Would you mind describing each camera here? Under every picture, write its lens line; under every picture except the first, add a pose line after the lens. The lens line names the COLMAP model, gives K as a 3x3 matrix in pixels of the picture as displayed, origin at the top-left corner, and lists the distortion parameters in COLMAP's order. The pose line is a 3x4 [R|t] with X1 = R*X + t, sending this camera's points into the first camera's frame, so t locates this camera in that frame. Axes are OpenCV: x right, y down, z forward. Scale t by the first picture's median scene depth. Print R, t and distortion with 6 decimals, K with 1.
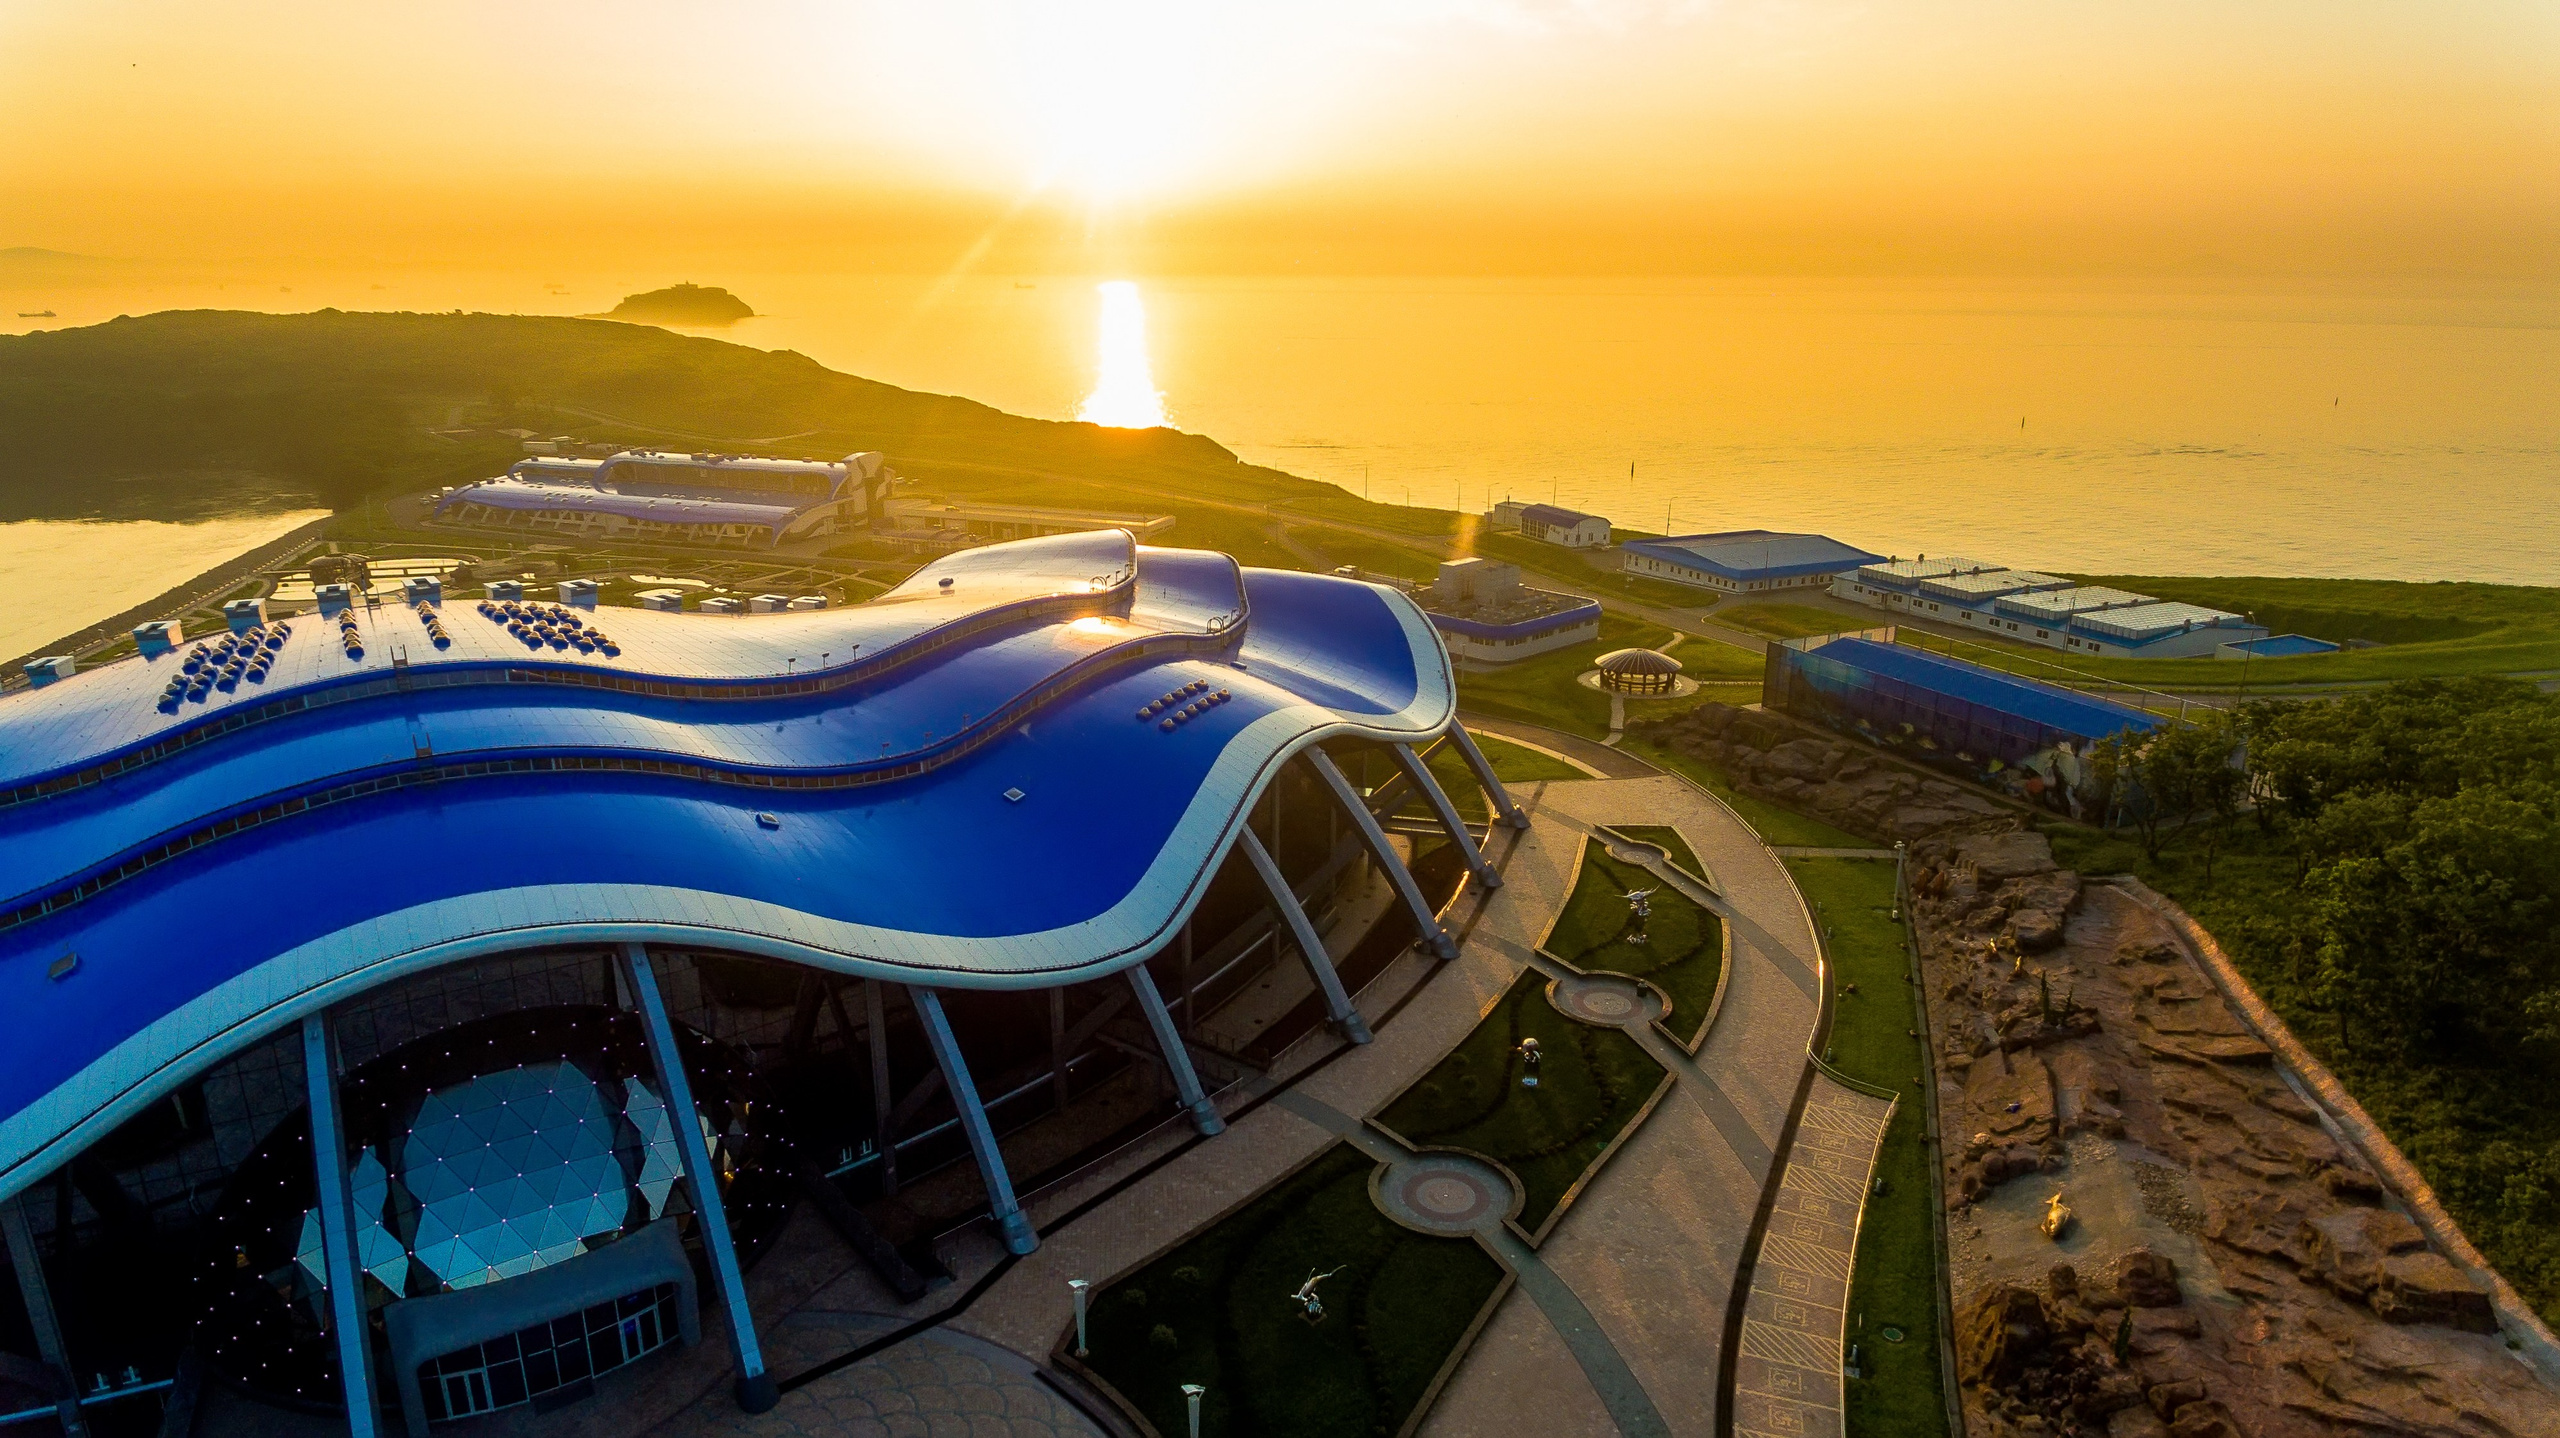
lens RADIAL K [[1498.5, 0, 1280.0], [0, 1498.5, 719.0], [0, 0, 1]] dist [0.012732, -0.018723]
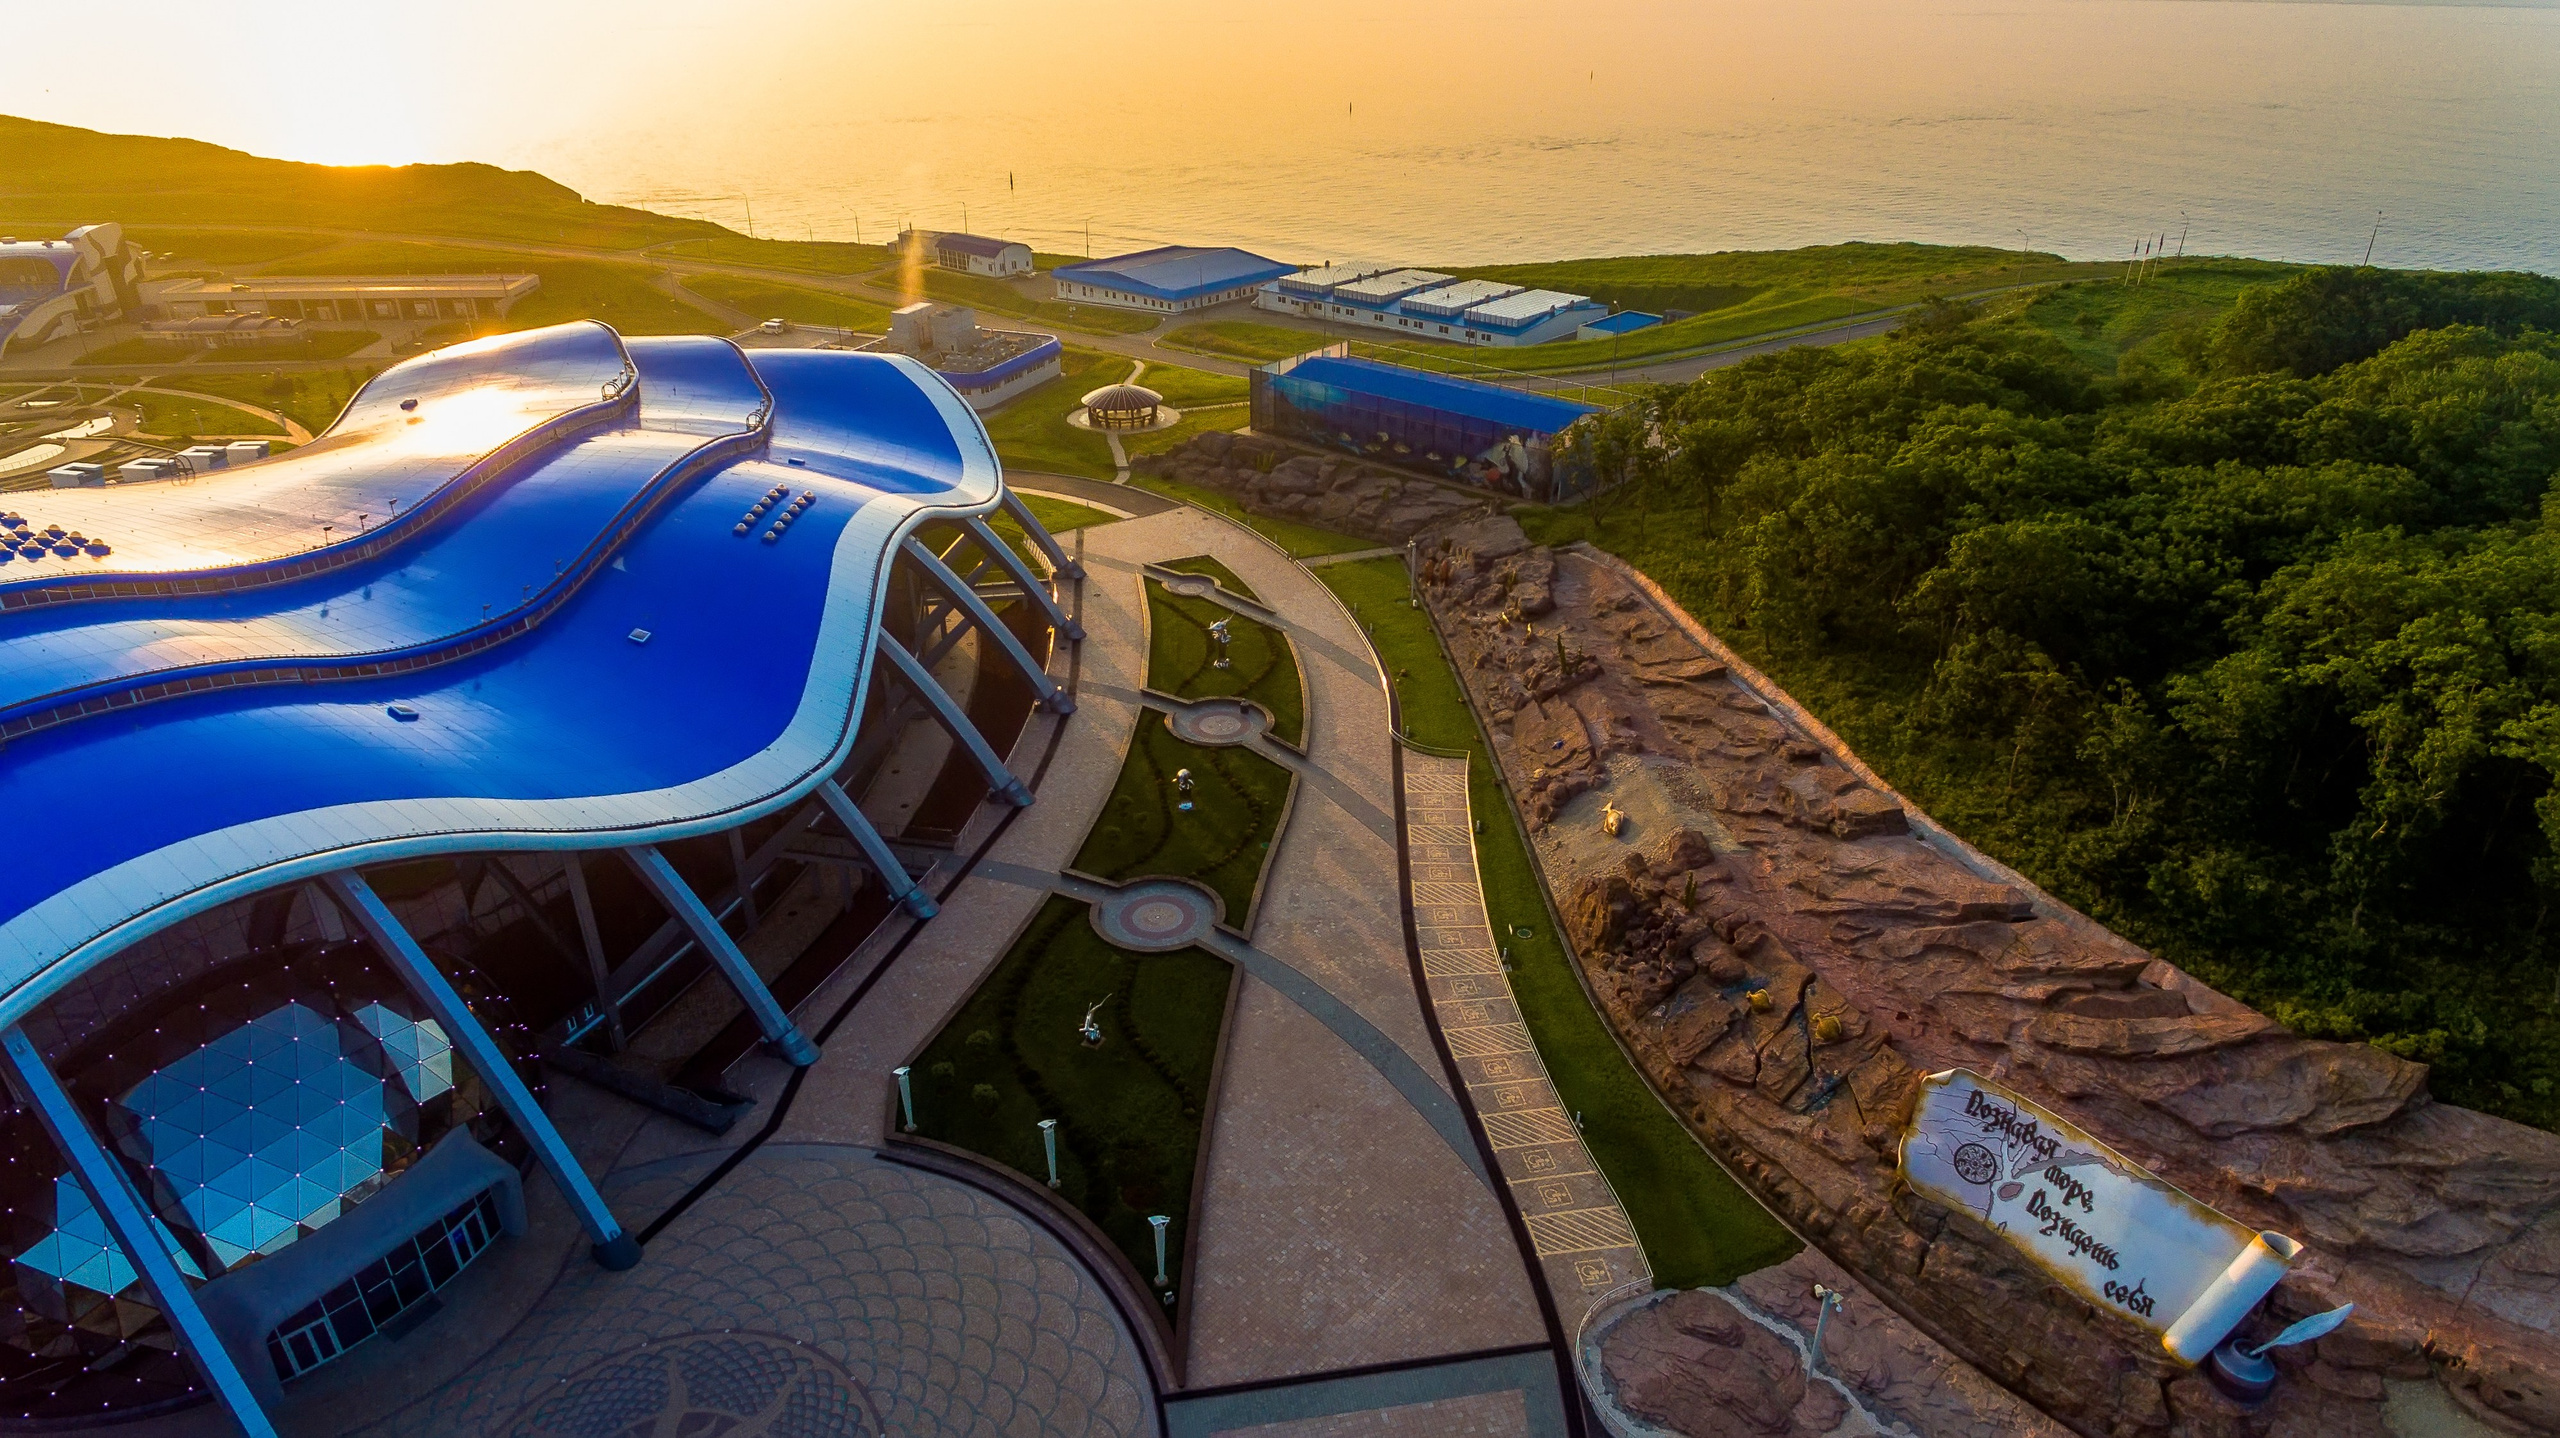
lens RADIAL K [[1498.5, 0, 1280.0], [0, 1498.5, 719.0], [0, 0, 1]] dist [0.012732, -0.018723]
pose [[0.910376, -0.192244, 0.366412, -0.166727], [0.120361, 0.970261, 0.210016, -0.051264], [-0.395889, -0.147092, 0.906441, -0.050103]]
